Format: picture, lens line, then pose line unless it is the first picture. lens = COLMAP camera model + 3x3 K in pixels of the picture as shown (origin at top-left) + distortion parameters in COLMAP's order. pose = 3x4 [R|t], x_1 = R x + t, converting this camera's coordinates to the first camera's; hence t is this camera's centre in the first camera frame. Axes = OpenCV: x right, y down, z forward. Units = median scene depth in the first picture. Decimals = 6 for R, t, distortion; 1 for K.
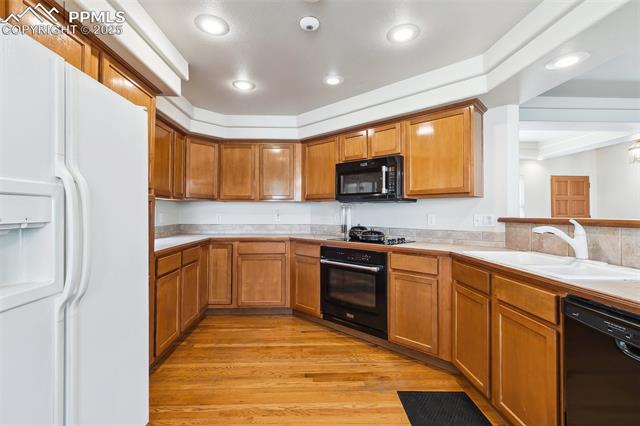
lens RADIAL K [[285.9, 0, 317.6], [0, 285.9, 209.2], [0, 0, 1]] dist [0.003407, -0.000573]
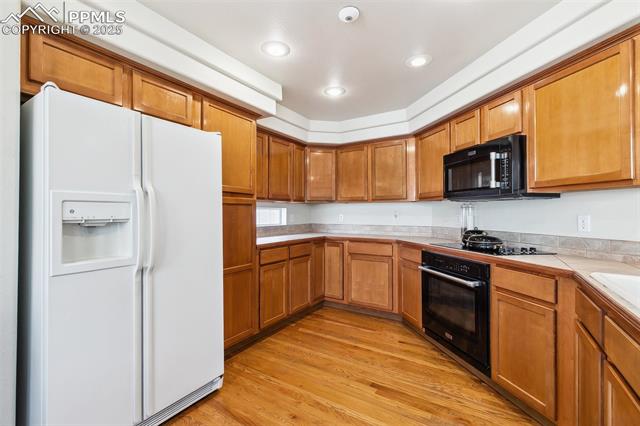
lens RADIAL K [[285.9, 0, 319.3], [0, 285.9, 213.3], [0, 0, 1]] dist [0.003407, -0.000573]
pose [[0.824902, -0.002031, -0.565272, 0.301098], [0.007909, 0.999937, 0.007949, 0.003736], [0.565220, -0.011028, 0.824867, 0.106377]]
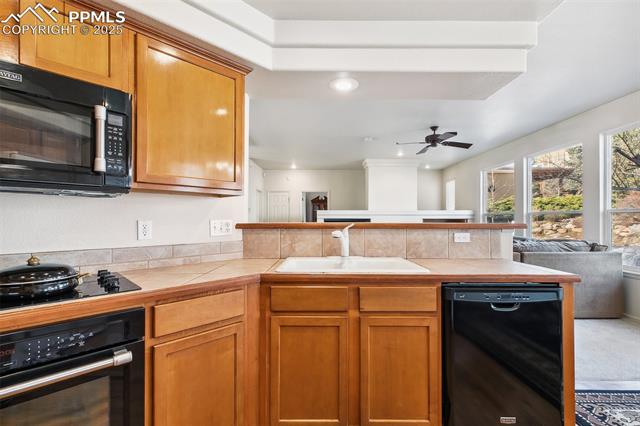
lens RADIAL K [[285.9, 0, 319.7], [0, 285.9, 218.3], [0, 0, 1]] dist [0.003407, -0.000573]
pose [[0.036036, -0.005470, 0.999336, -0.187487], [-0.013540, 0.999891, 0.005961, 0.005904], [-0.999259, -0.013746, 0.035958, 0.709508]]
